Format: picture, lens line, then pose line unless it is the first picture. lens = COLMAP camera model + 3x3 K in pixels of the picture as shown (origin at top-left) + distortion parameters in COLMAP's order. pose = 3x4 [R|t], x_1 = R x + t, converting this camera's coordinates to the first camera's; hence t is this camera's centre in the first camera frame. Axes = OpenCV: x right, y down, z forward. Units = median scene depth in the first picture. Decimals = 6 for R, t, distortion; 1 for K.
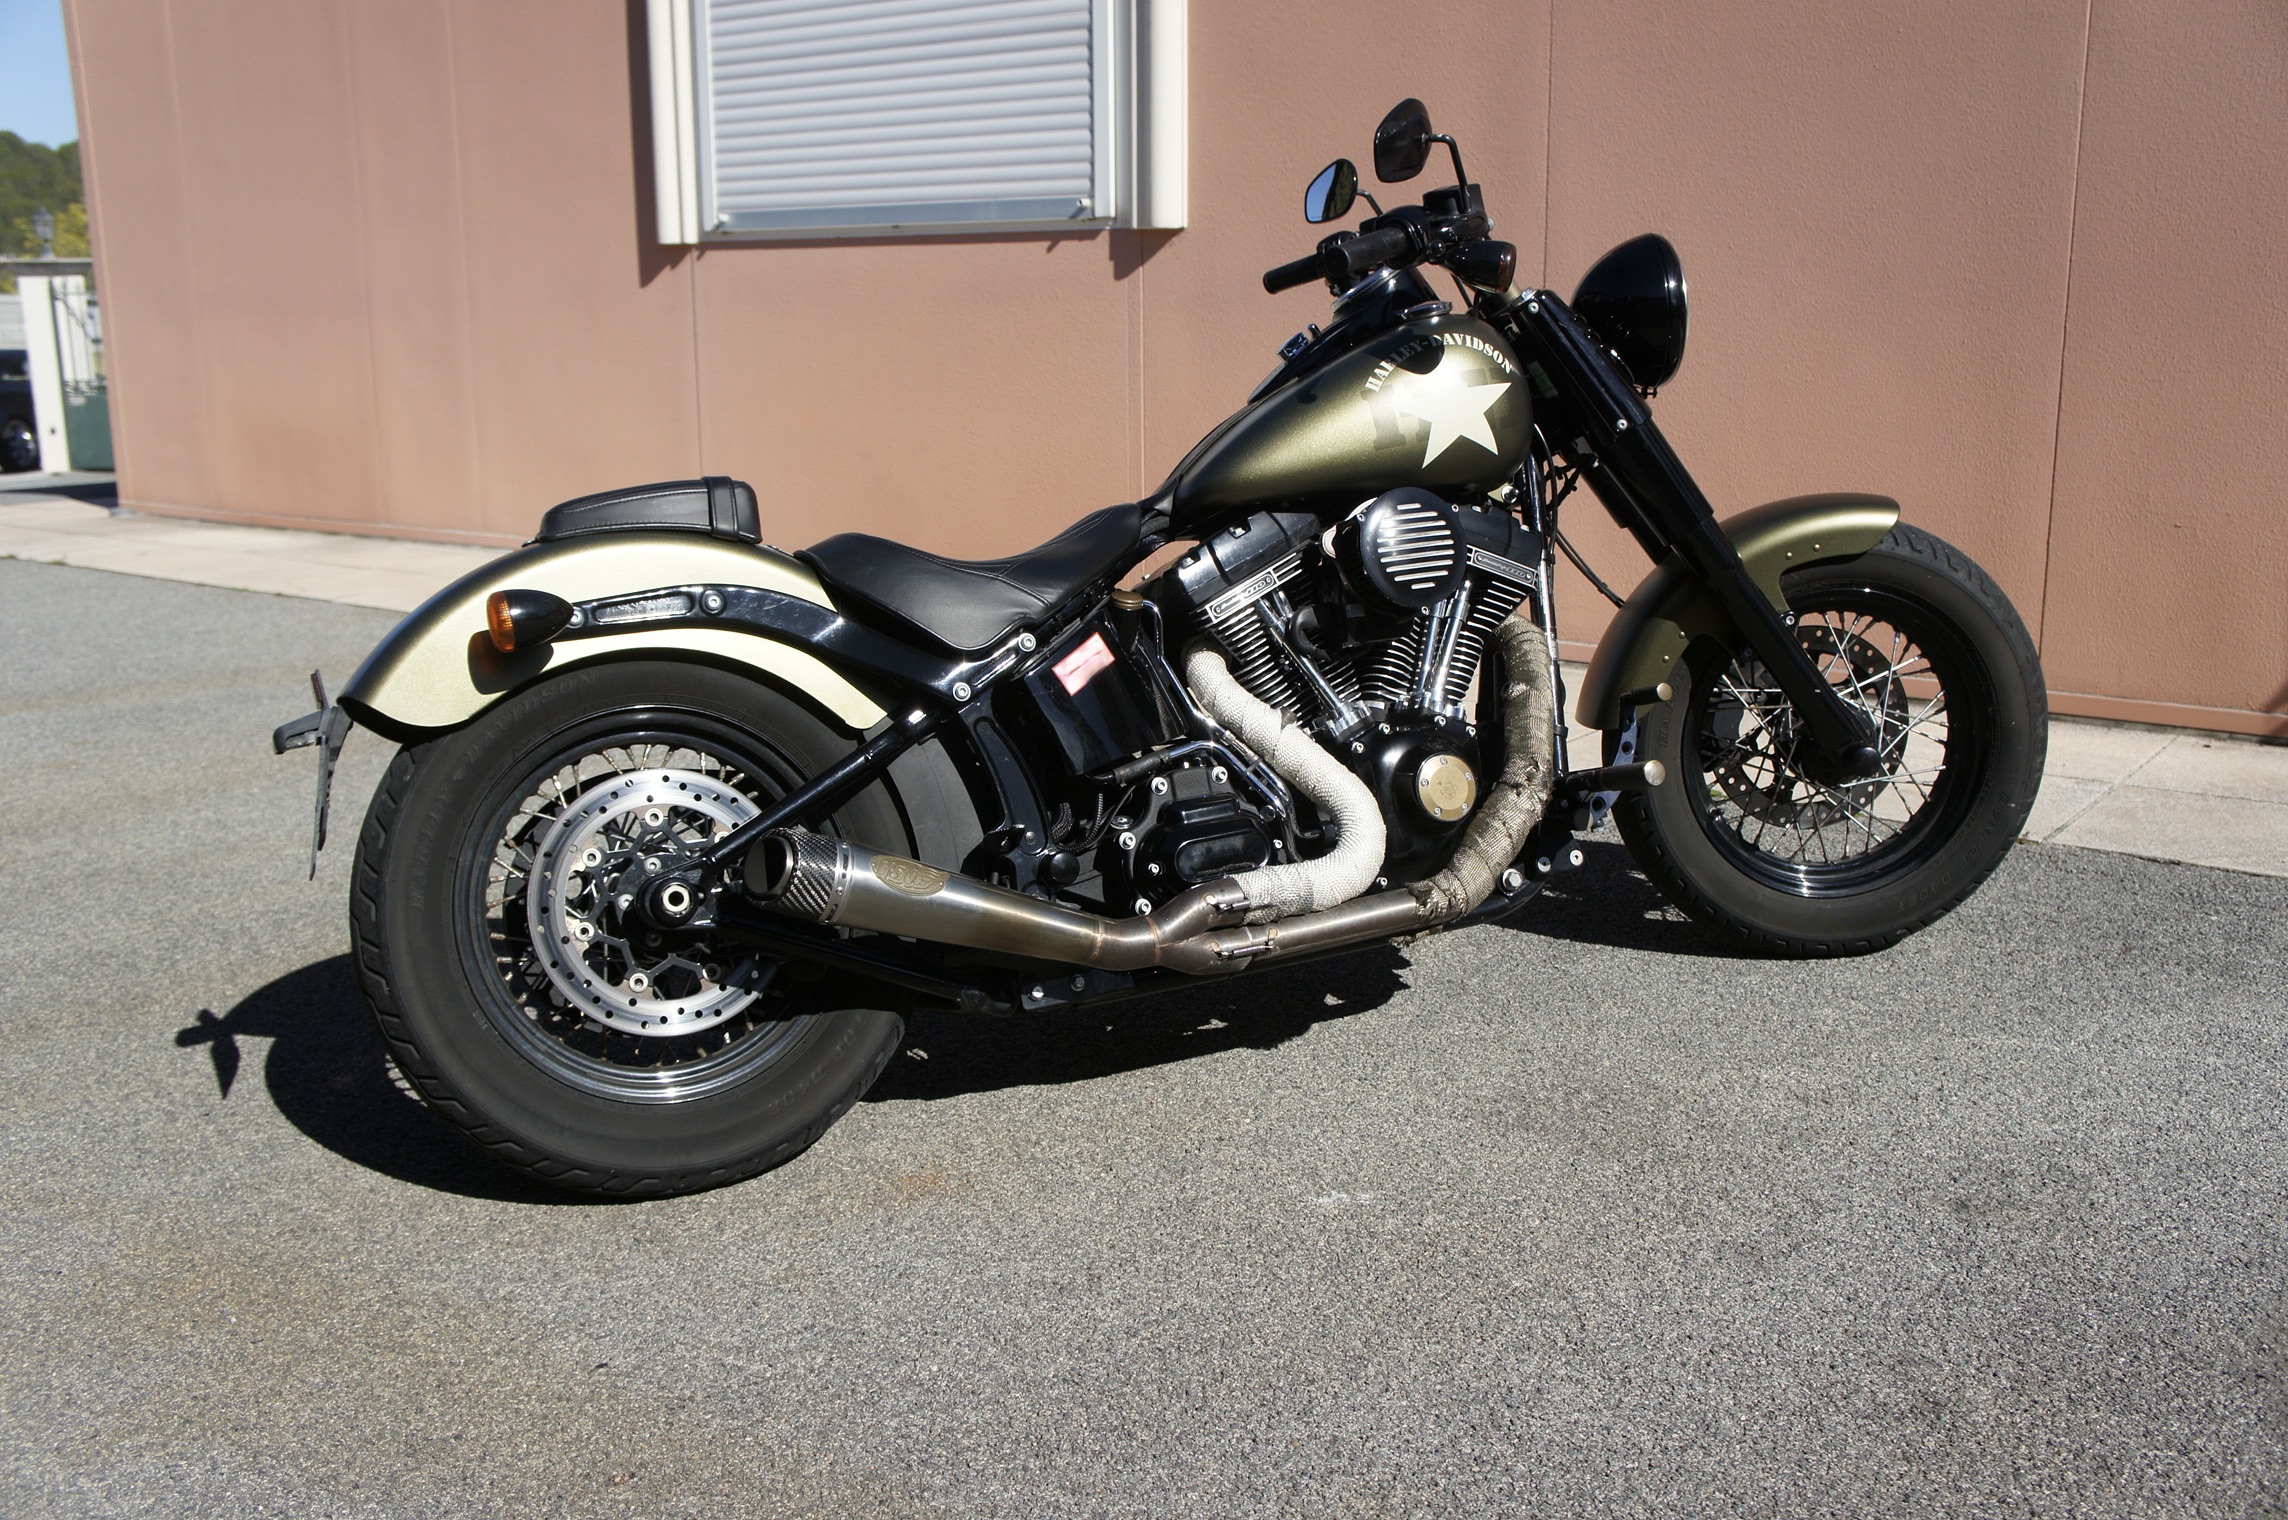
lens RADIAL K [[2121.8, 0, 1144.0], [0, 2121.8, 760.0], [0, 0, 1]] dist [-0.107077, 0.201496]
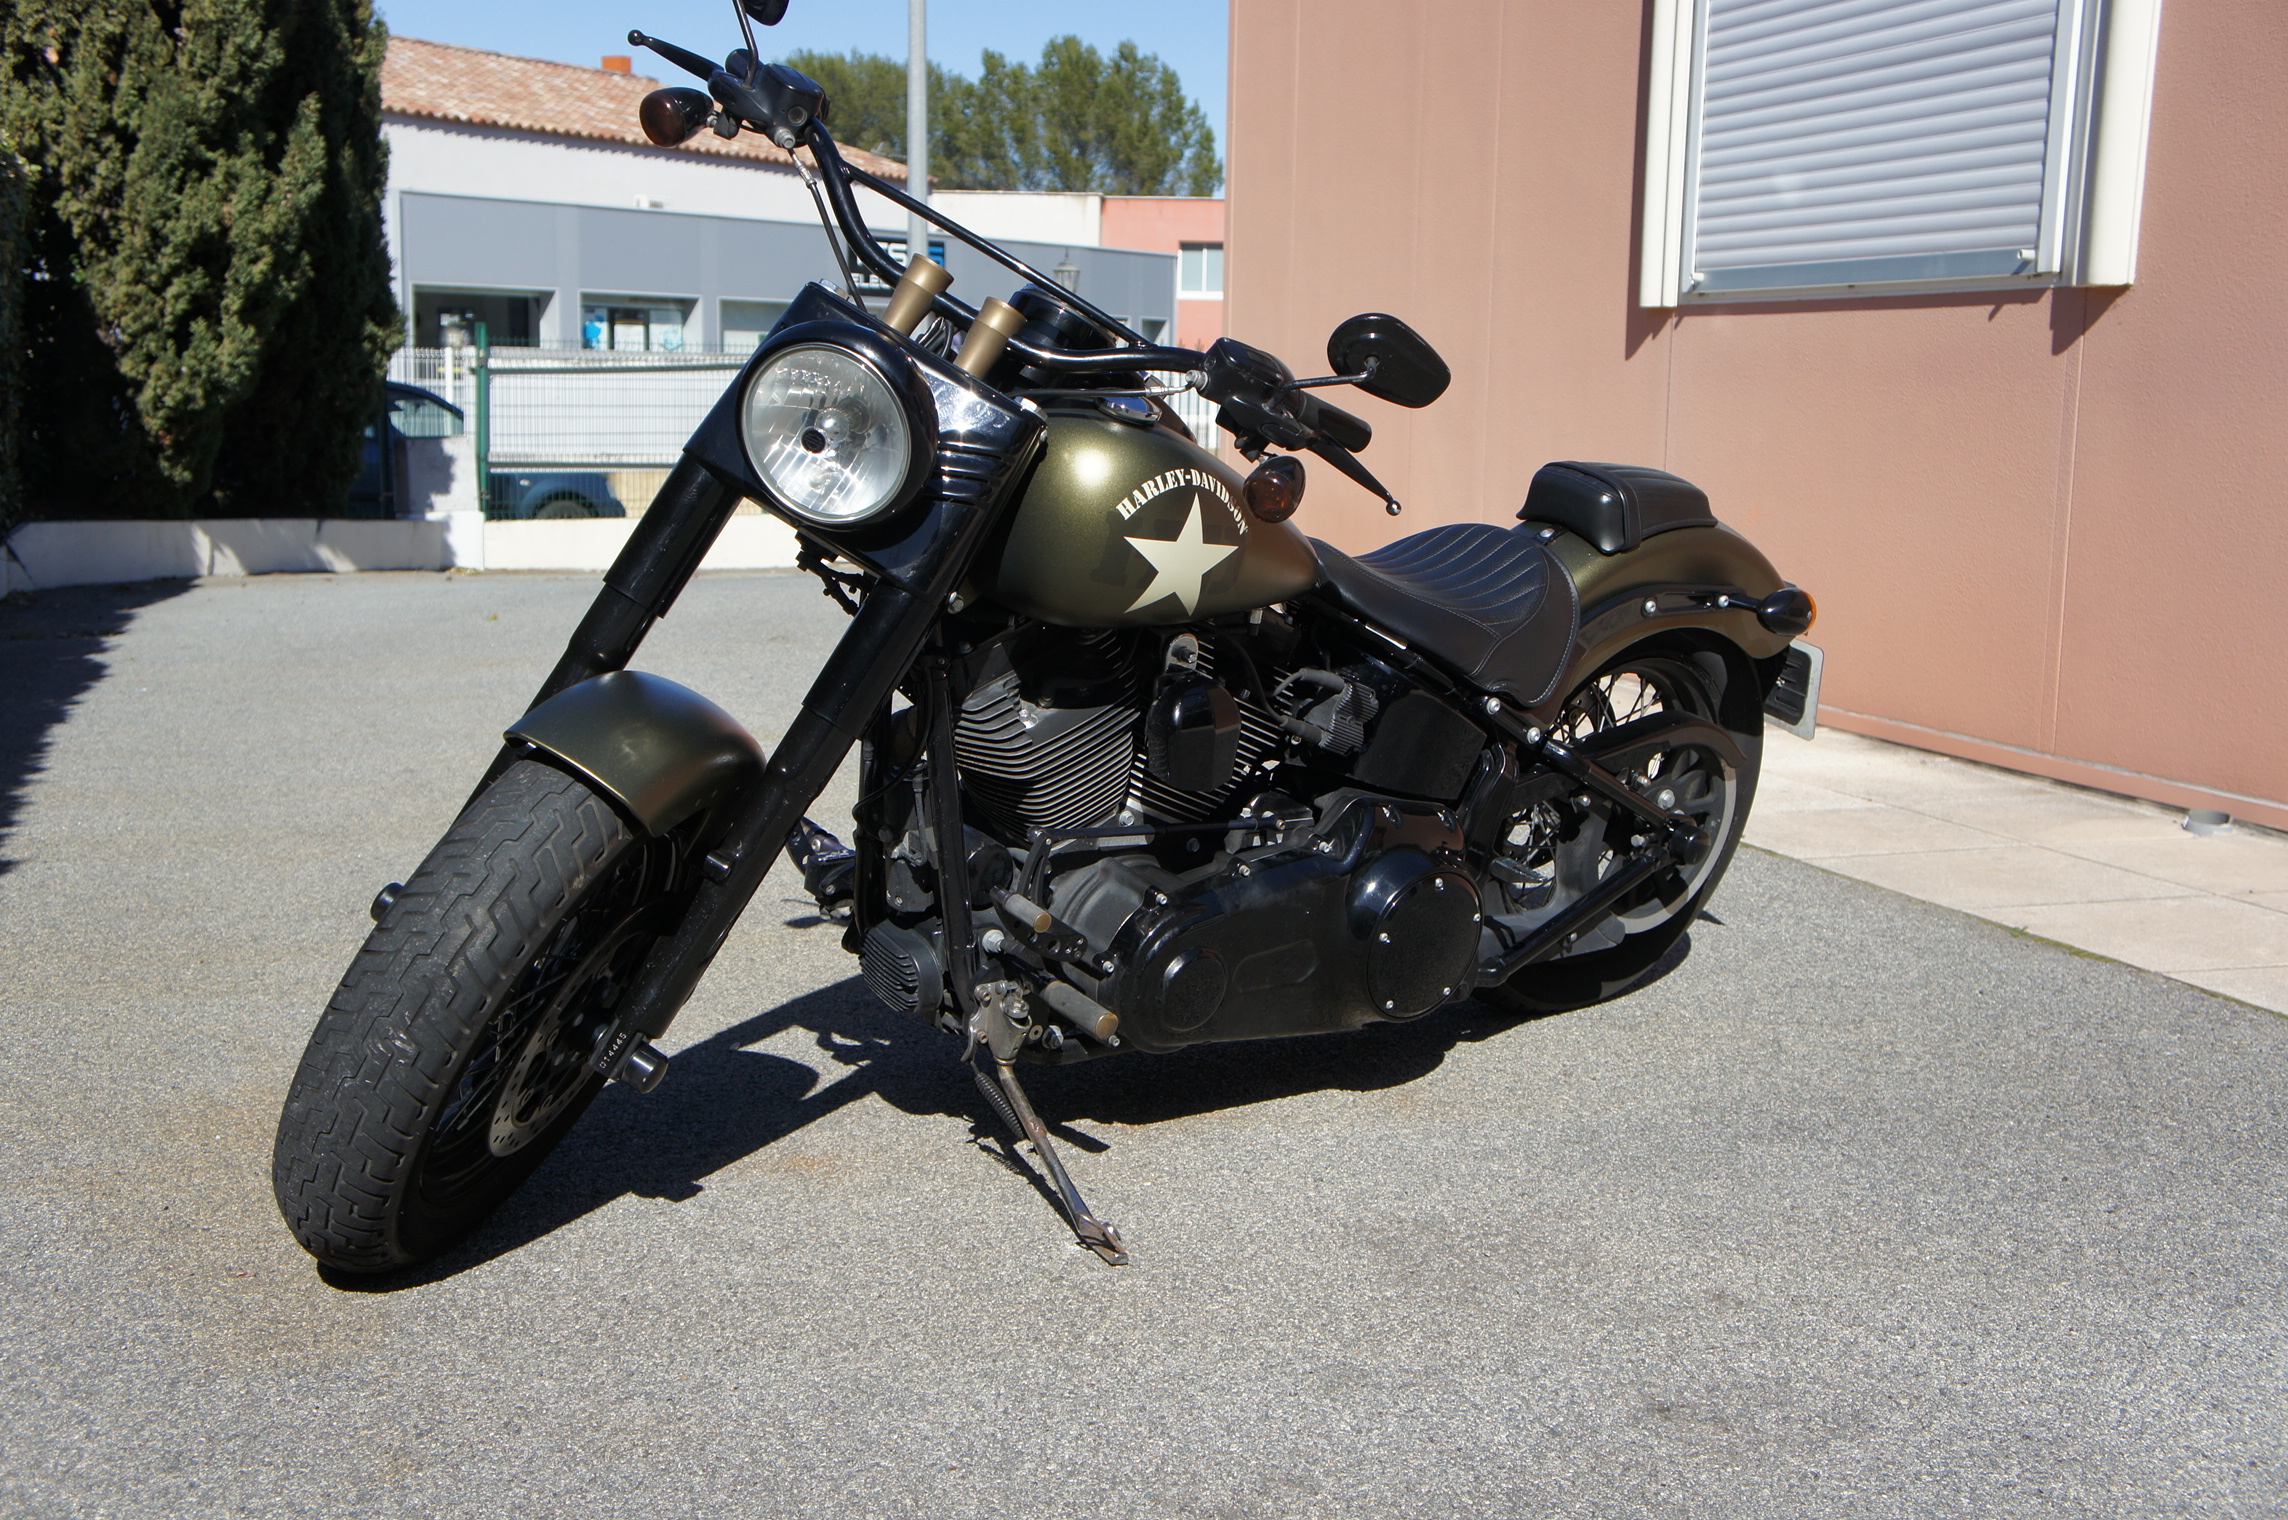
lens RADIAL K [[2737.5, 0, 1138.9], [0, 2737.5, 745.2], [0, 0, 1]] dist [-0.015569, 0.463113]
pose [[0.814478, 0.096225, -0.572159, 0.738756], [-0.146477, 0.988309, -0.042299, 0.026571], [0.561400, 0.118260, 0.819051, -0.039361]]
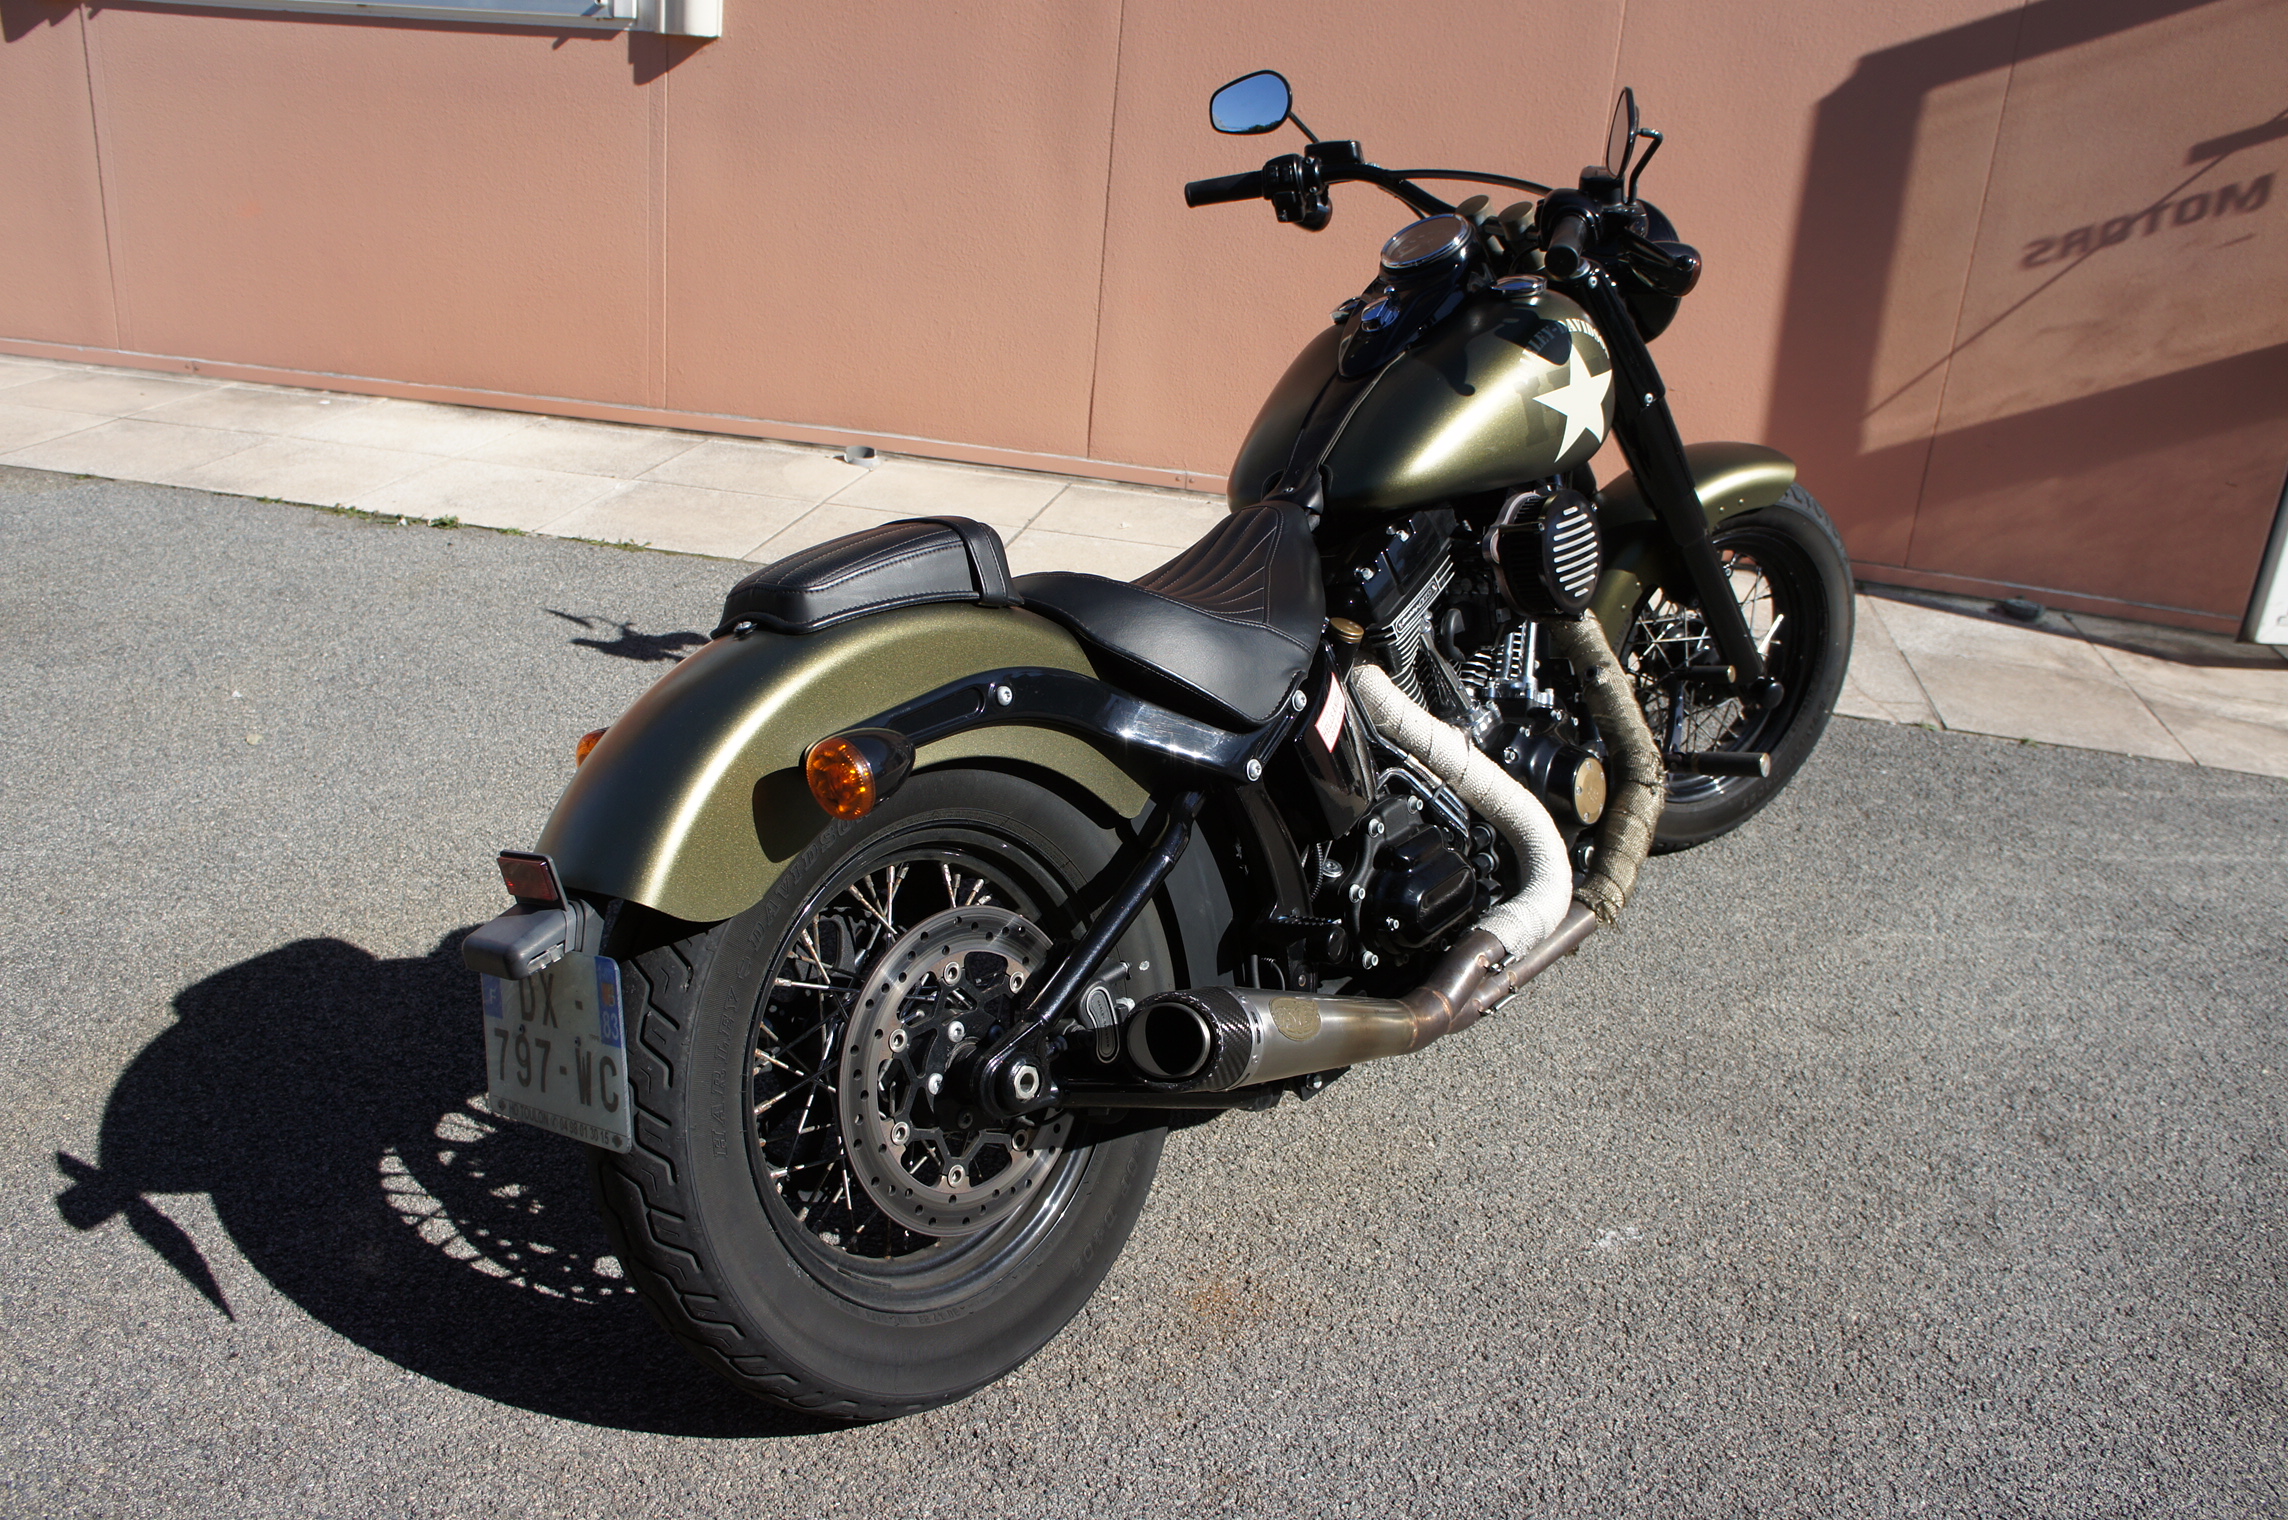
lens RADIAL K [[1791.2, 0, 1144.0], [0, 1791.2, 760.0], [0, 0, 1]] dist [-0.170525, 0.105416]
pose [[0.898658, -0.089287, 0.429467, -0.408797], [0.009791, 0.982904, 0.183860, -0.158706], [-0.438541, -0.161022, 0.884168, 0.353710]]
